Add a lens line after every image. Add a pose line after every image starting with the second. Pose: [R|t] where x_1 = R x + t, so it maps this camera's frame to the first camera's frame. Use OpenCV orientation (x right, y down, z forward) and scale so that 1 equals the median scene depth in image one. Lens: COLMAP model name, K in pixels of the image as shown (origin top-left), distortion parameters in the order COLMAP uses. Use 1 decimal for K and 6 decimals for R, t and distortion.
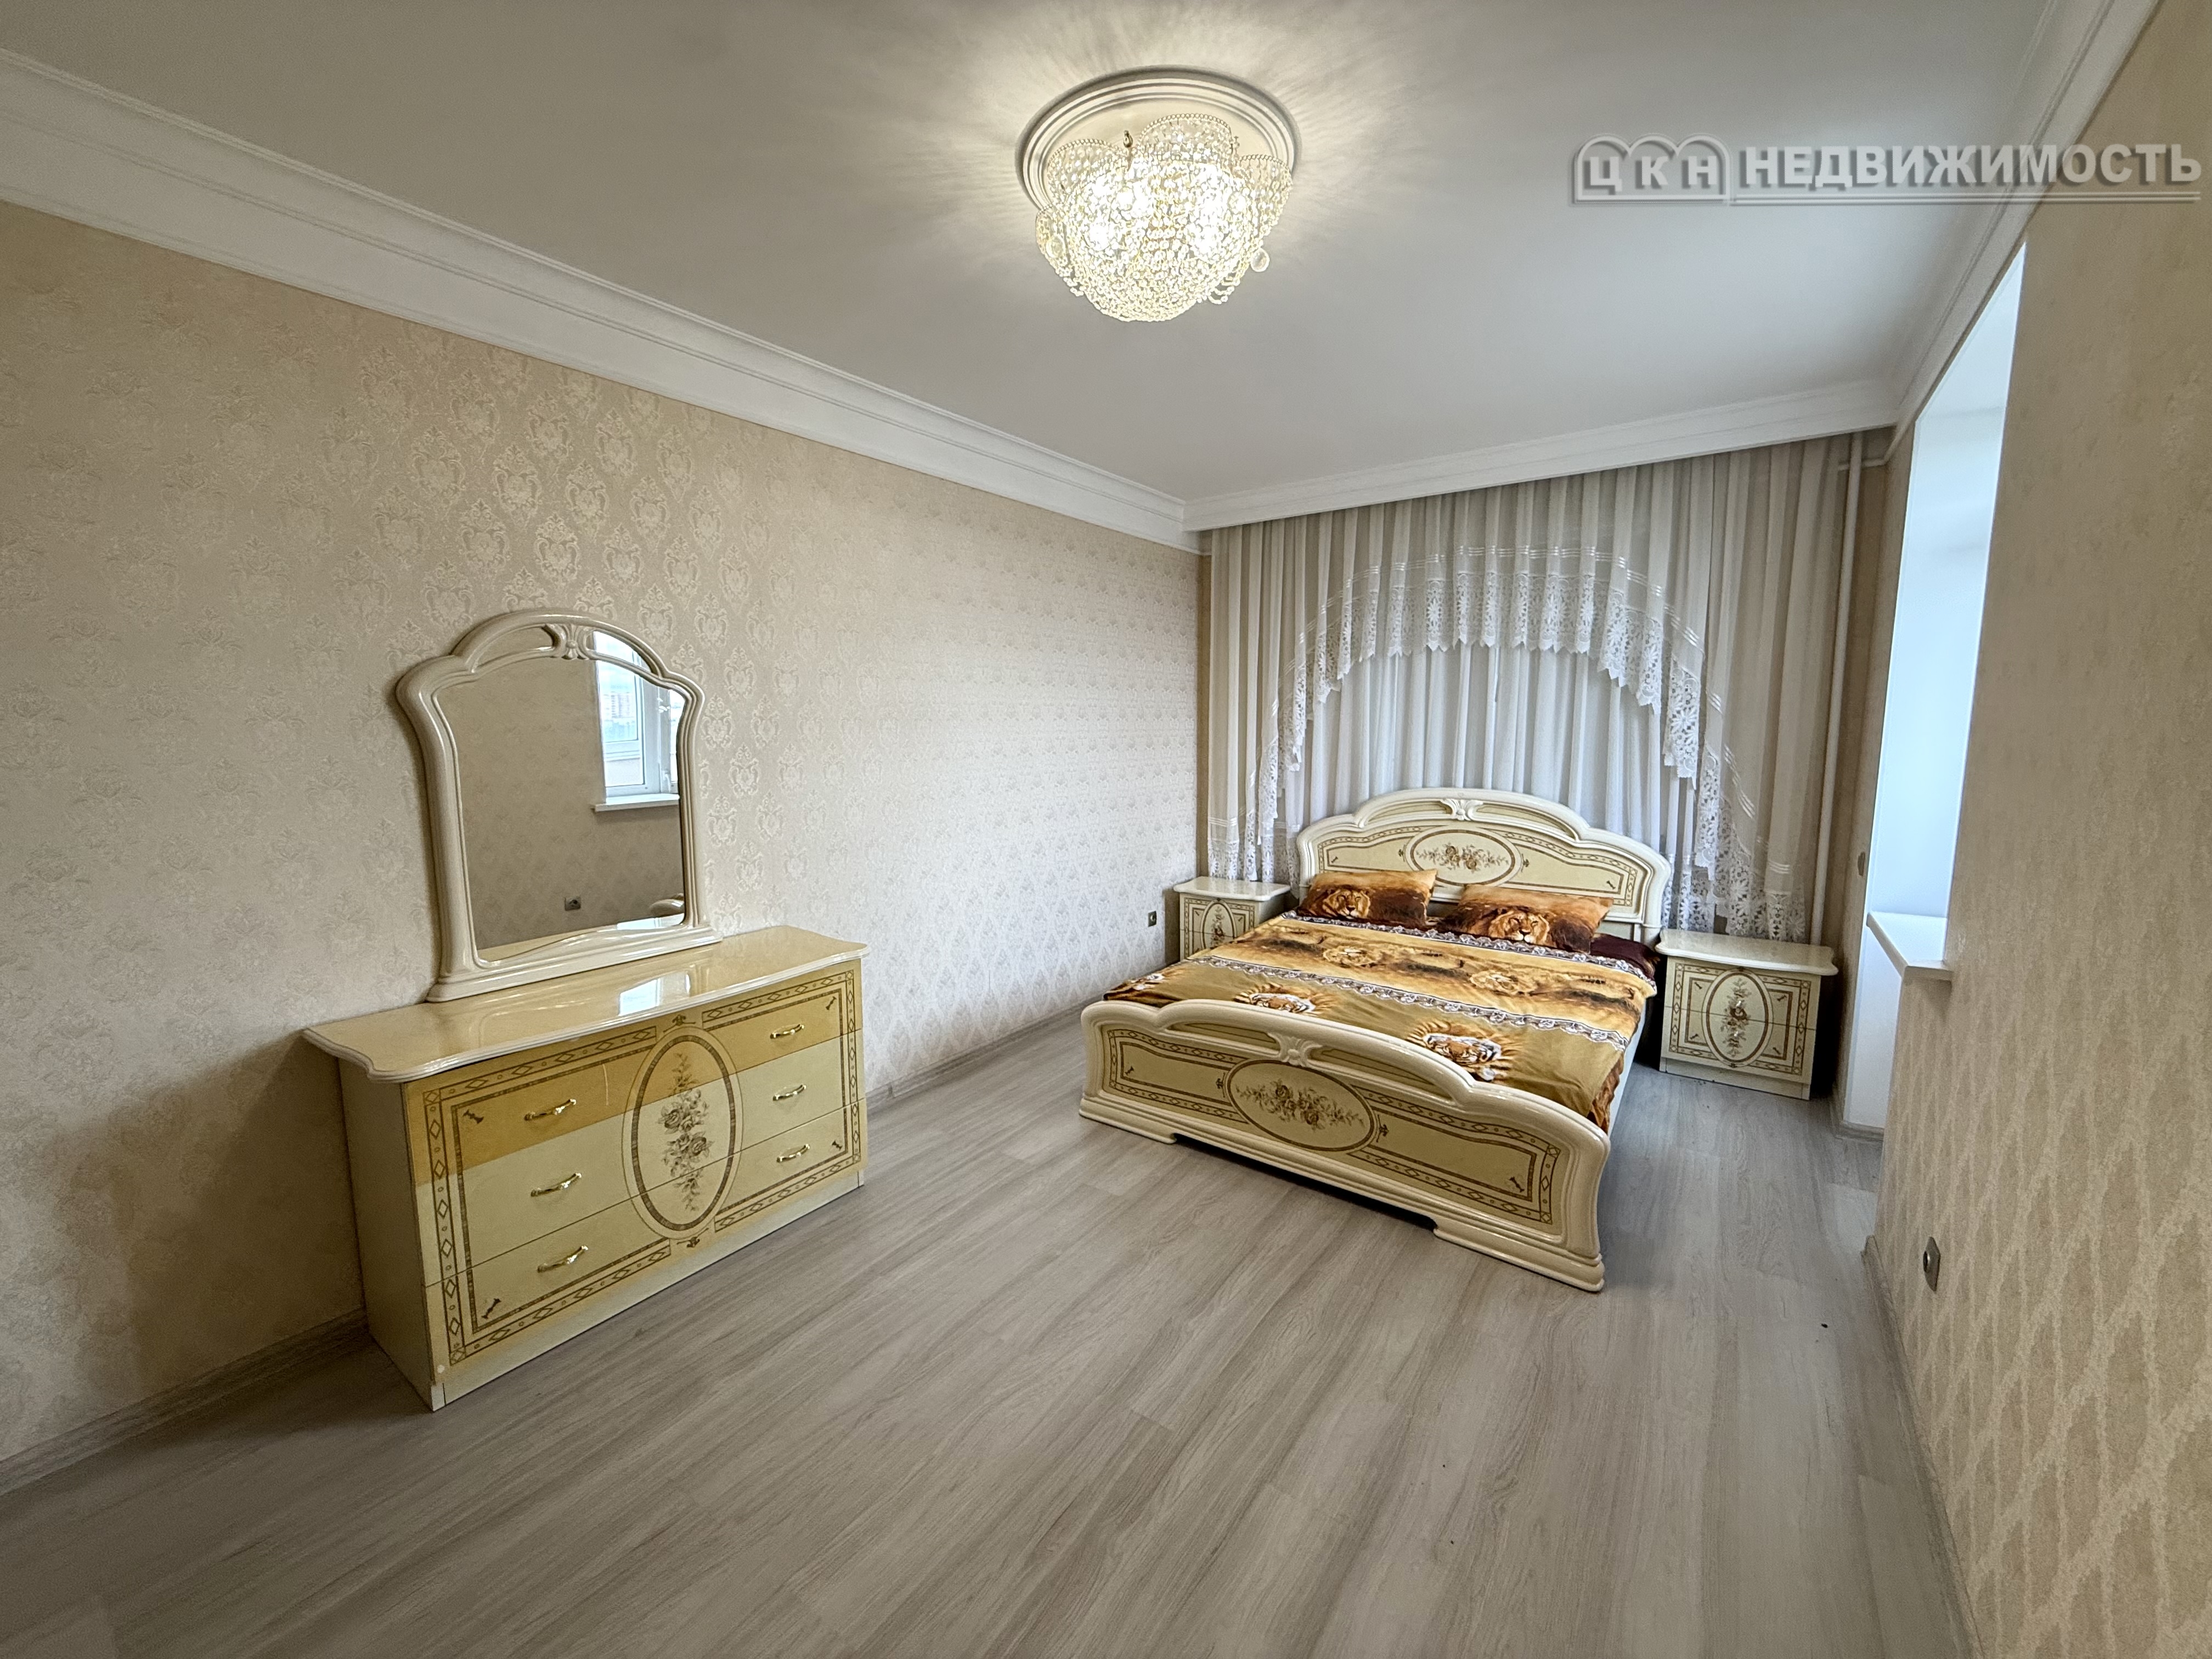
lens RADIAL K [[892.1, 0, 1106.0], [0, 892.1, 829.5], [0, 0, 1]] dist [-0.000141, 0.000140]
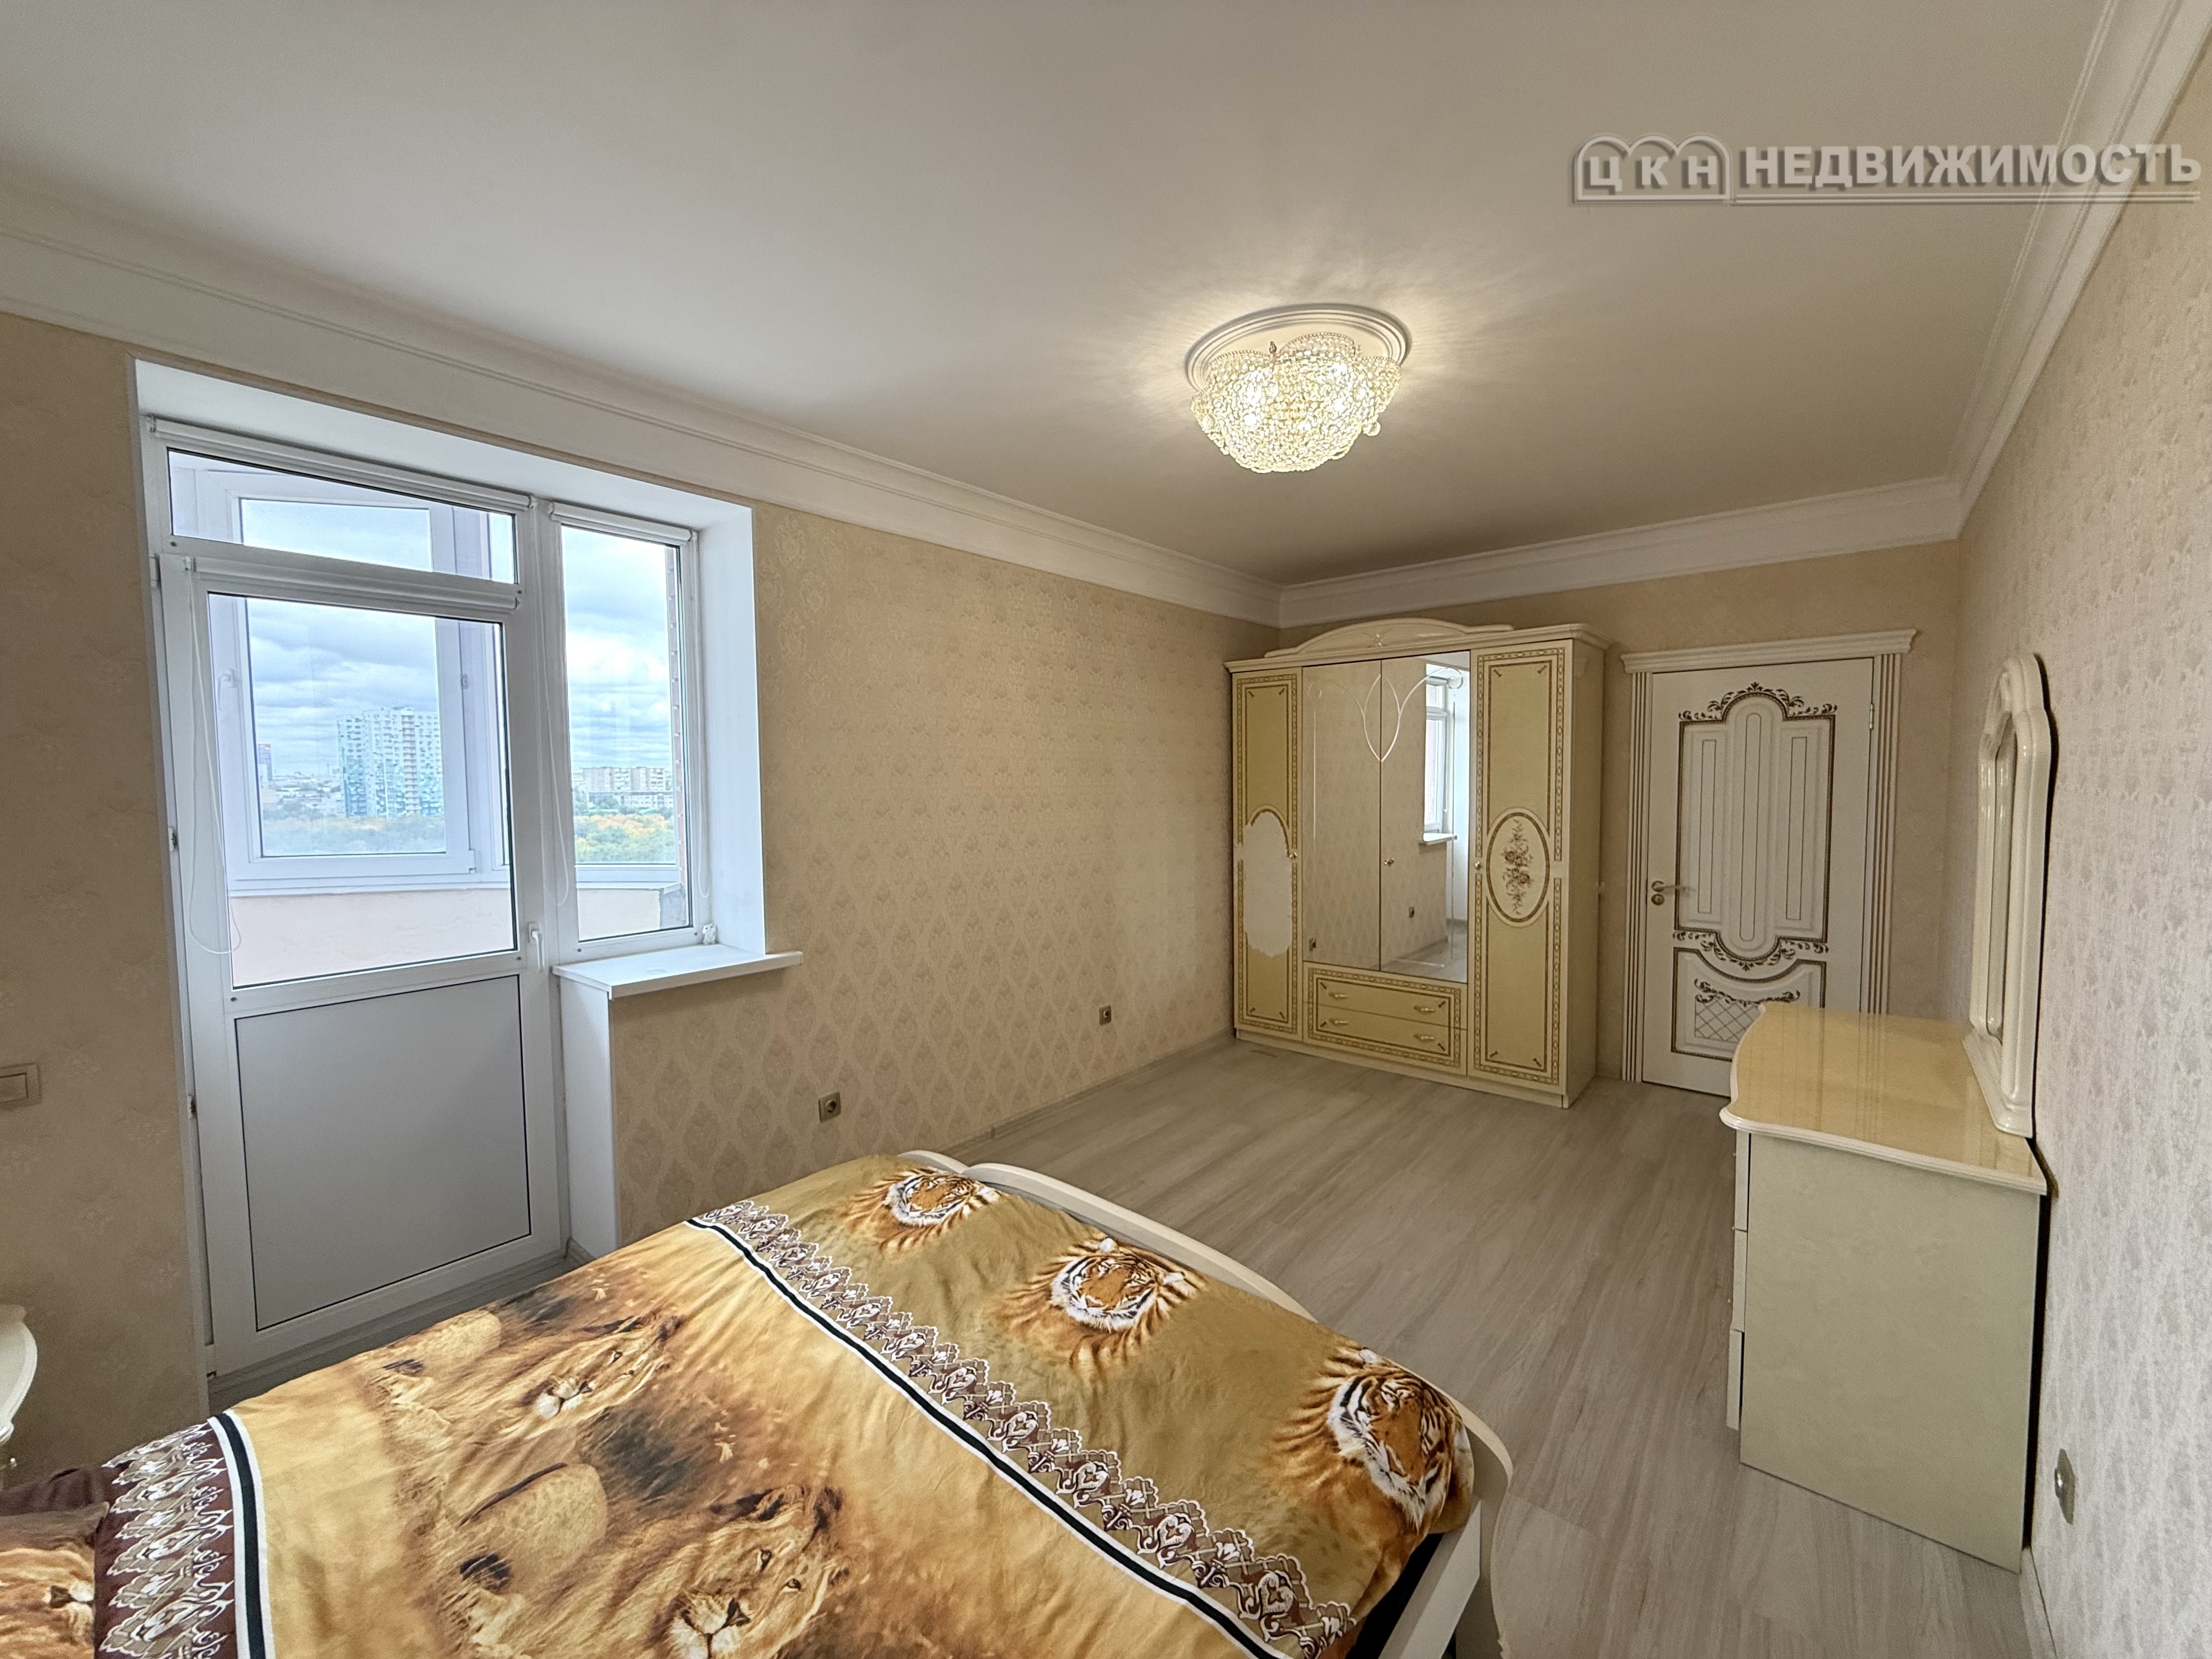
lens RADIAL K [[875.9, 0, 1106.0], [0, 875.9, 829.5], [0, 0, 1]] dist [-0.003652, -0.000262]
pose [[-0.996854, 0.011404, 0.078441, 0.139141], [0.025603, 0.982876, 0.182481, -0.192279], [-0.075017, 0.183915, -0.980075, 1.415744]]
